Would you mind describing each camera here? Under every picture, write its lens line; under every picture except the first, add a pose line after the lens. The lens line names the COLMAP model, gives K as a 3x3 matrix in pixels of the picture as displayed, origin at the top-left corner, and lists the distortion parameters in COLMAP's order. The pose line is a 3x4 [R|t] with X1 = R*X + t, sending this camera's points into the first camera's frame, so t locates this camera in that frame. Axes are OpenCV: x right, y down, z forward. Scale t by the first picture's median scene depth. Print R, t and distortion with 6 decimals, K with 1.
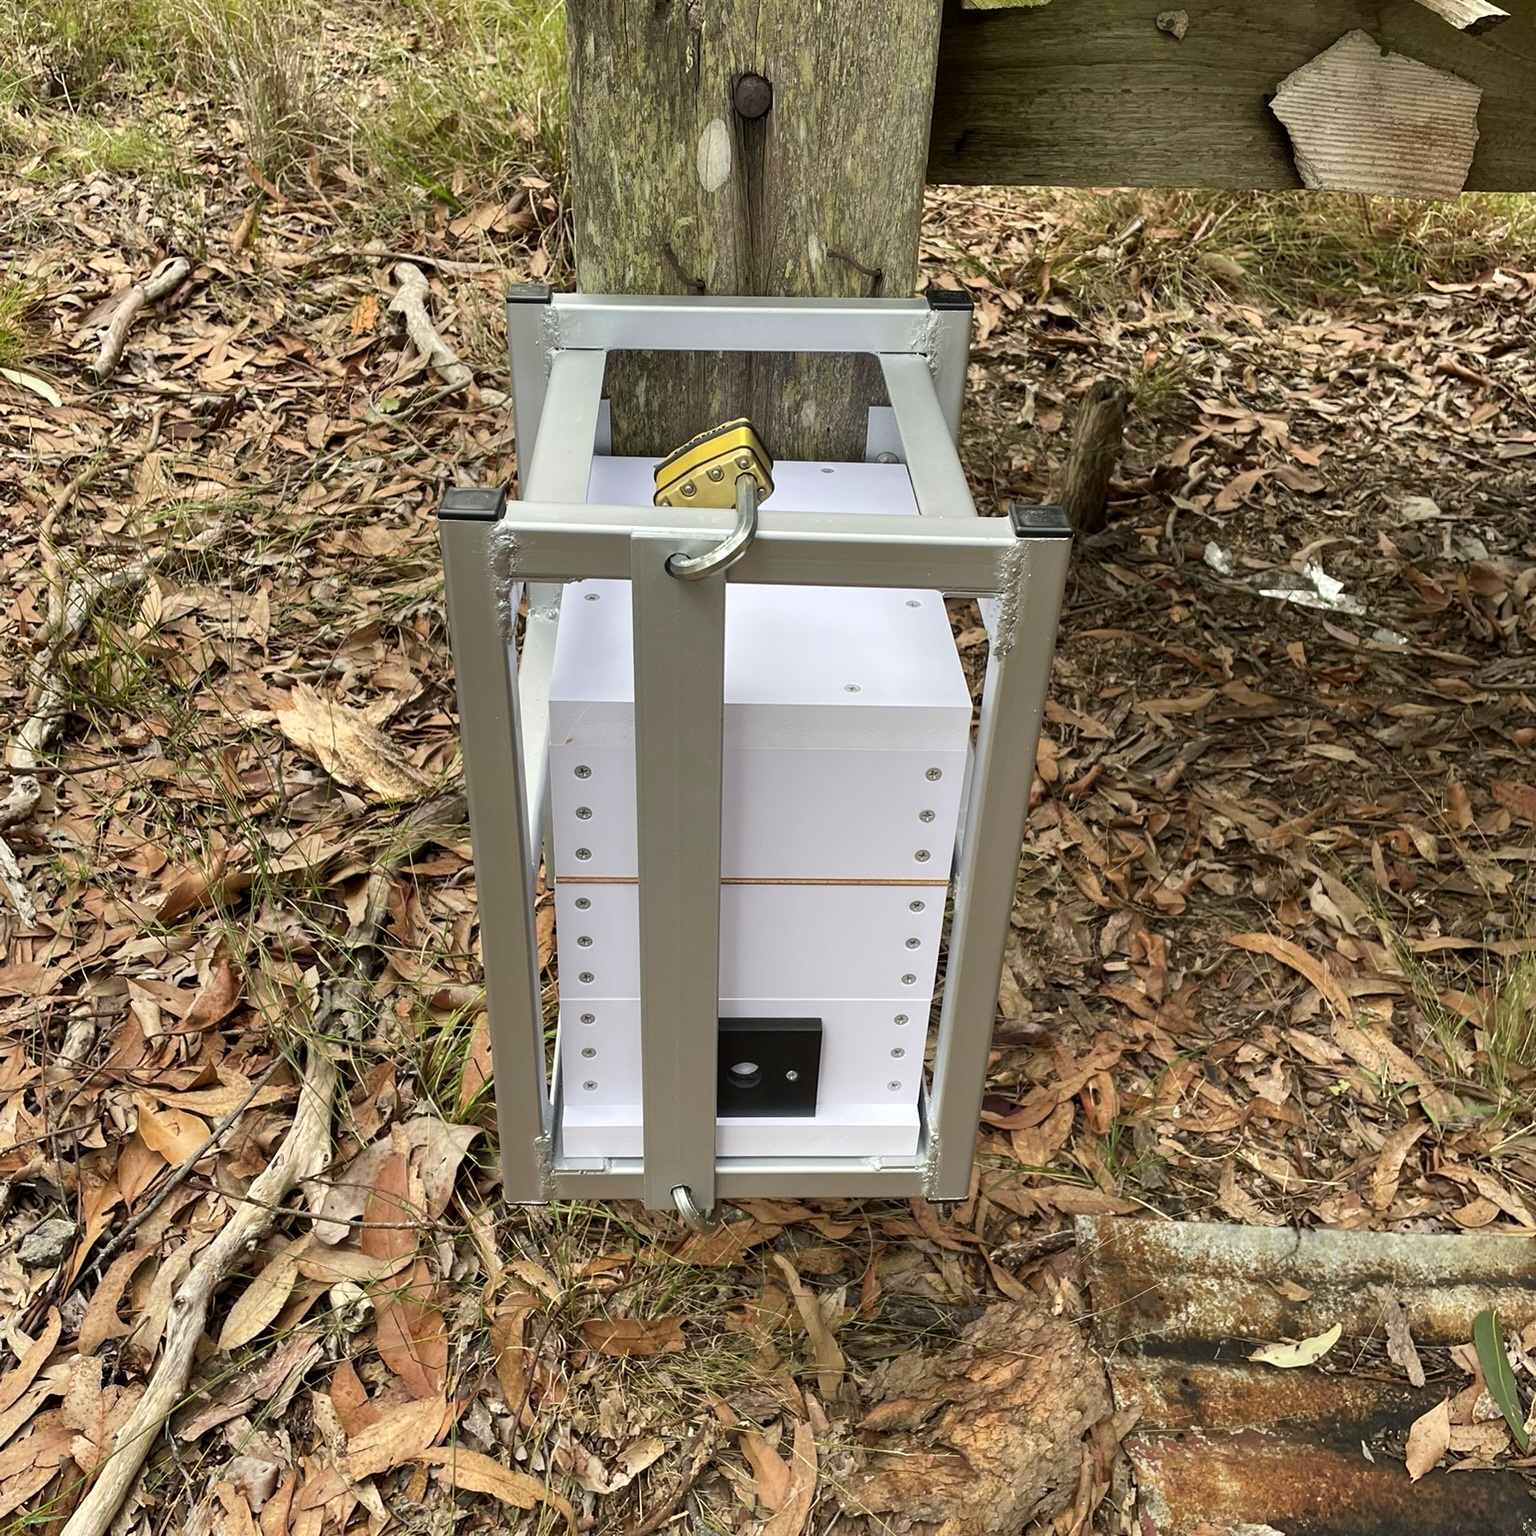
lens RADIAL K [[1550.1, 0, 785.1], [0, 1550.1, 790.4], [0, 0, 1]] dist [0.025895, 0.000000]
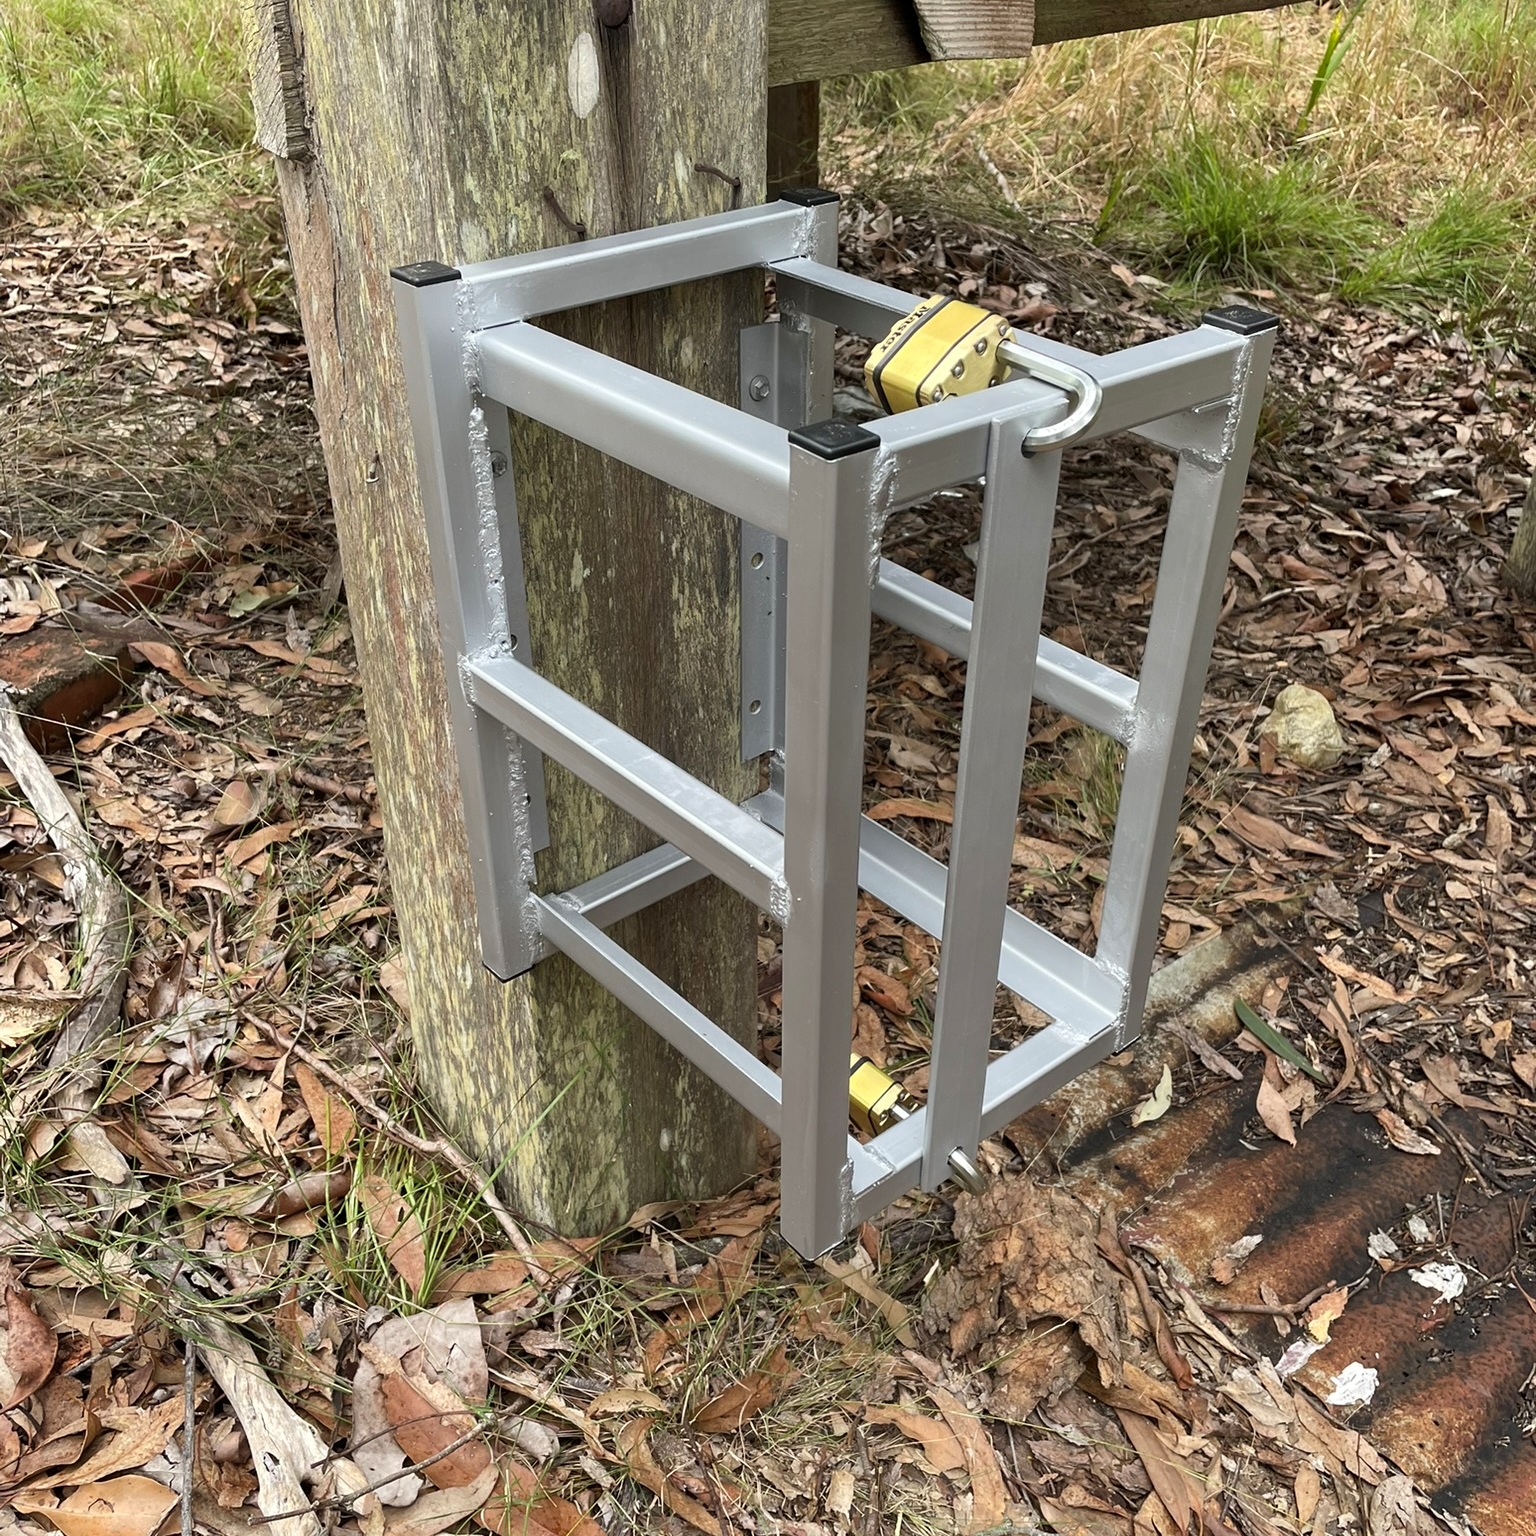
lens RADIAL K [[1550.1, 0, 779.4], [0, 1550.1, 811.8], [0, 0, 1]] dist [0.025895, 0.000000]
pose [[0.789194, -0.368477, 0.491321, -0.359656], [0.369493, 0.923902, 0.099396, -0.044455], [-0.490558, 0.103097, 0.865288, 0.144827]]
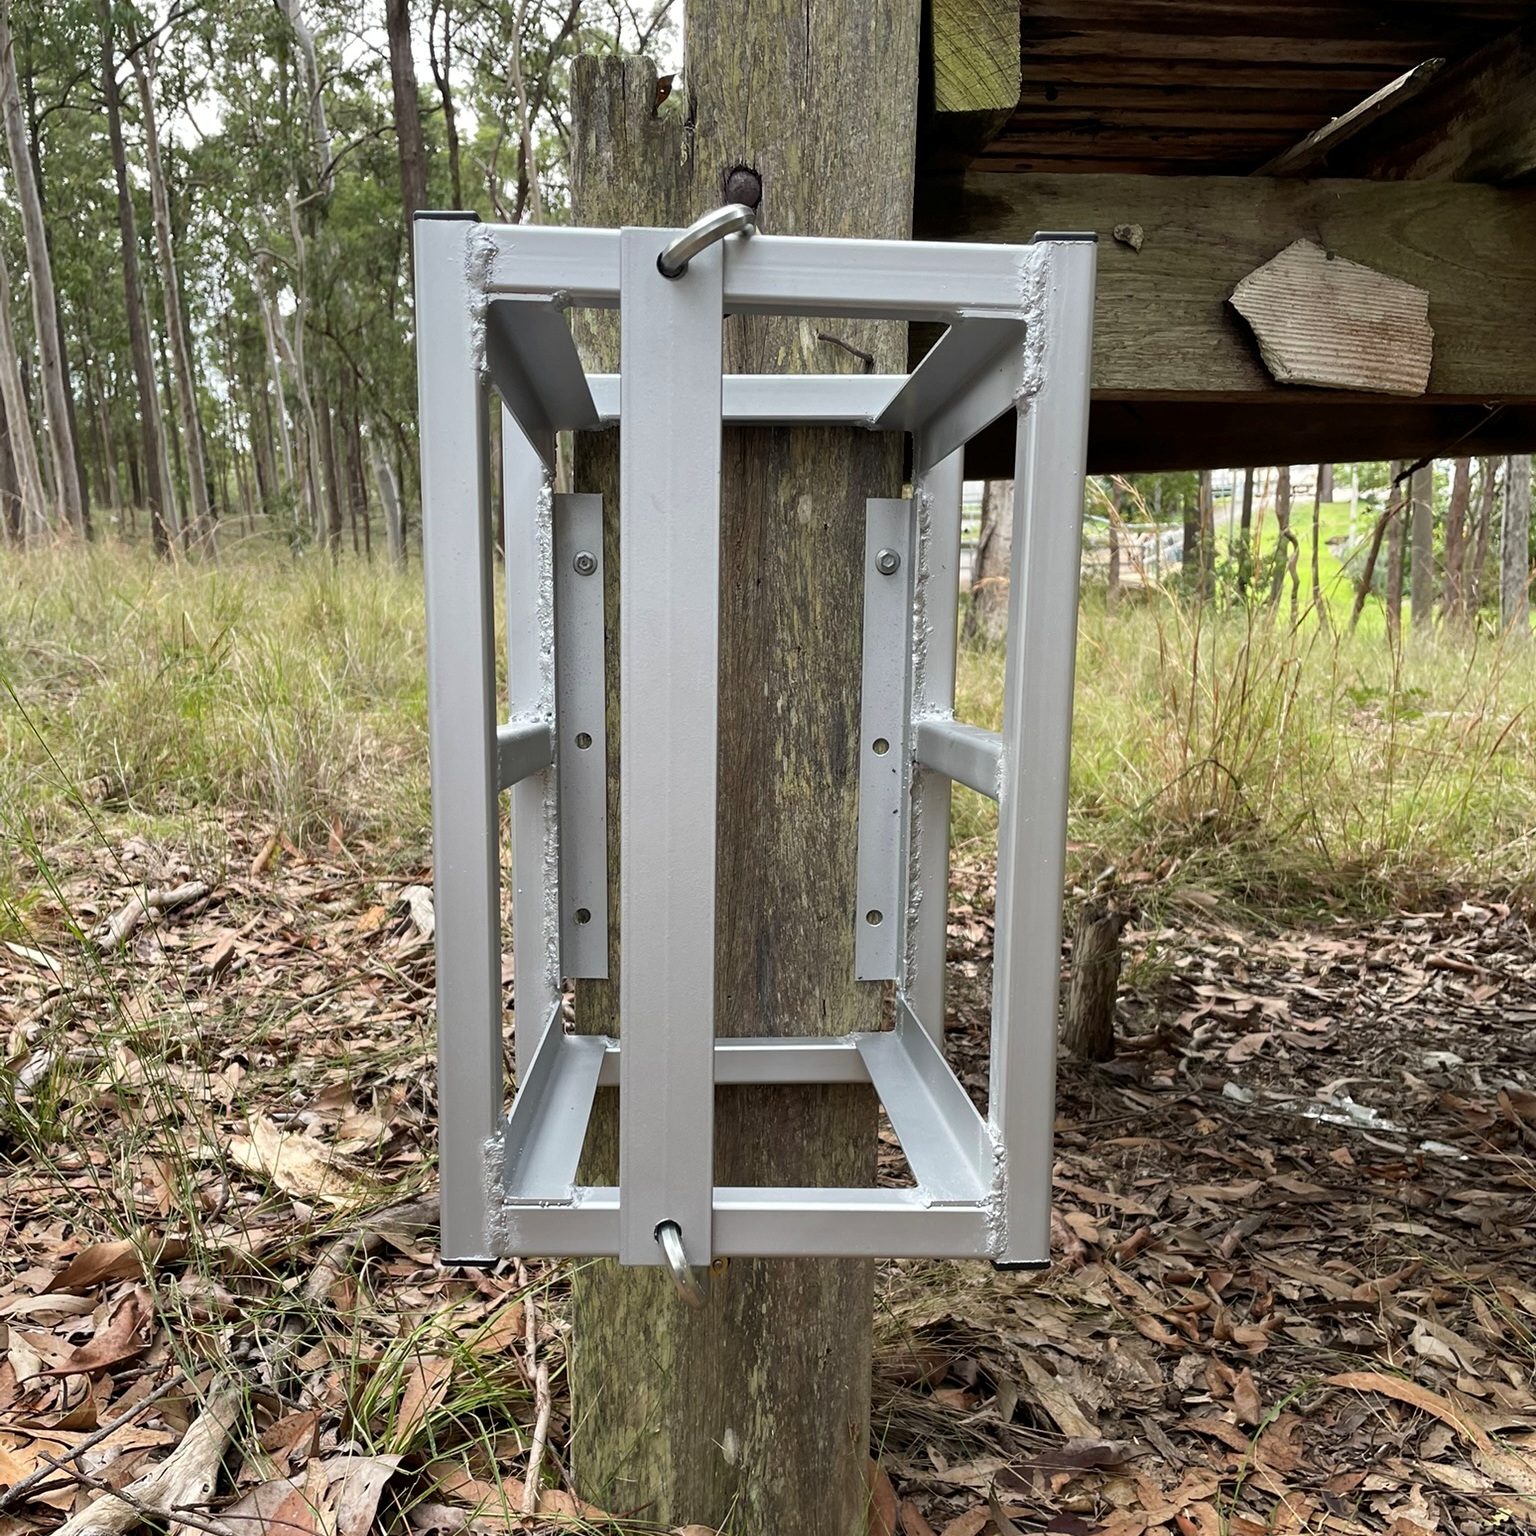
lens RADIAL K [[1550.1, 0, 750.3], [0, 1550.1, 928.4], [0, 0, 1]] dist [0.025895, 0.000000]
pose [[0.999583, -0.025752, -0.013072, -0.009730], [0.017565, 0.901409, -0.432611, 0.302753], [0.022924, 0.432201, 0.901486, 0.166784]]
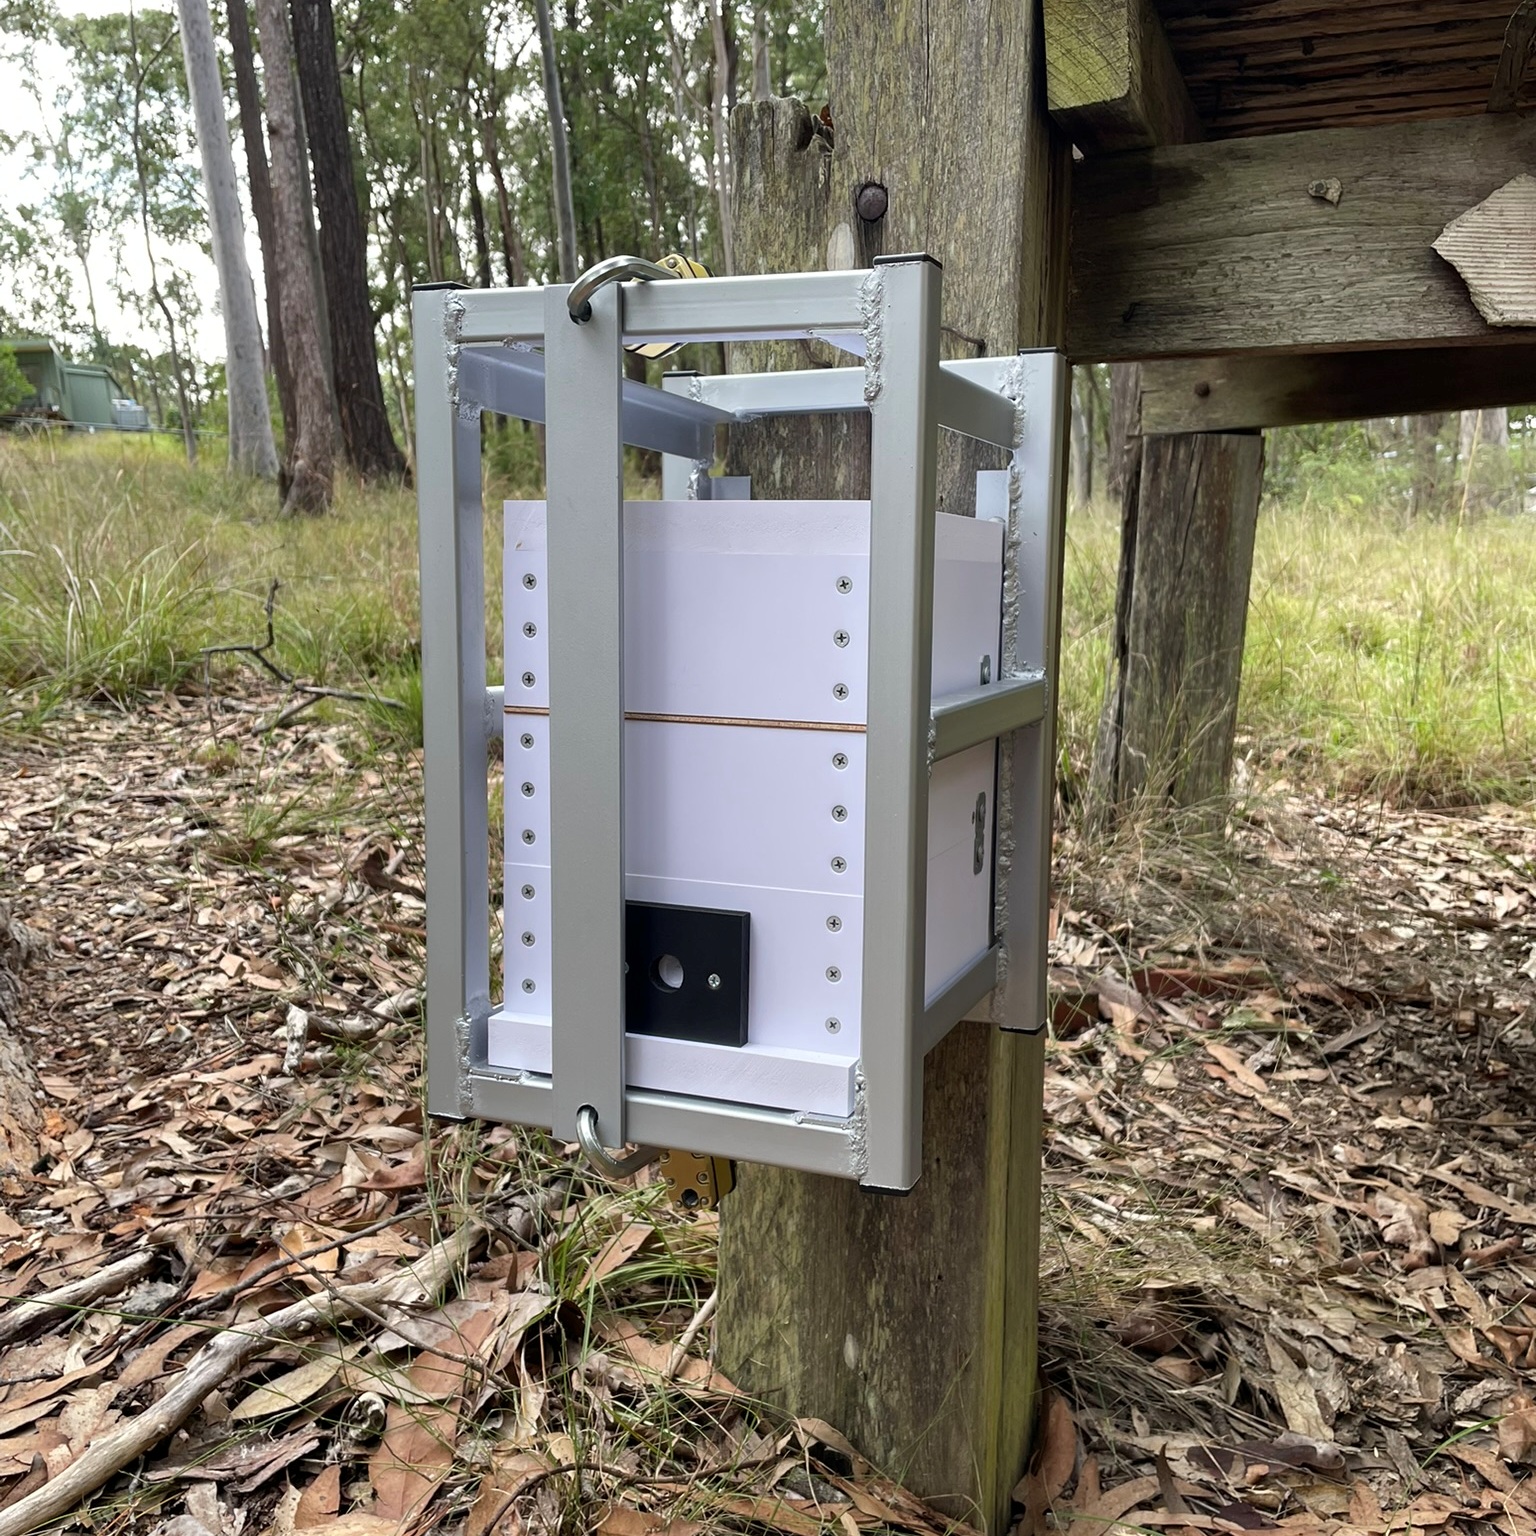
lens RADIAL K [[1550.1, 0, 769.1], [0, 1550.1, 789.8], [0, 0, 1]] dist [0.025895, 0.000000]
pose [[0.909600, 0.022372, -0.414883, 0.263102], [-0.217781, 0.876057, -0.430228, 0.303780], [0.353836, 0.481689, 0.801733, 0.154598]]
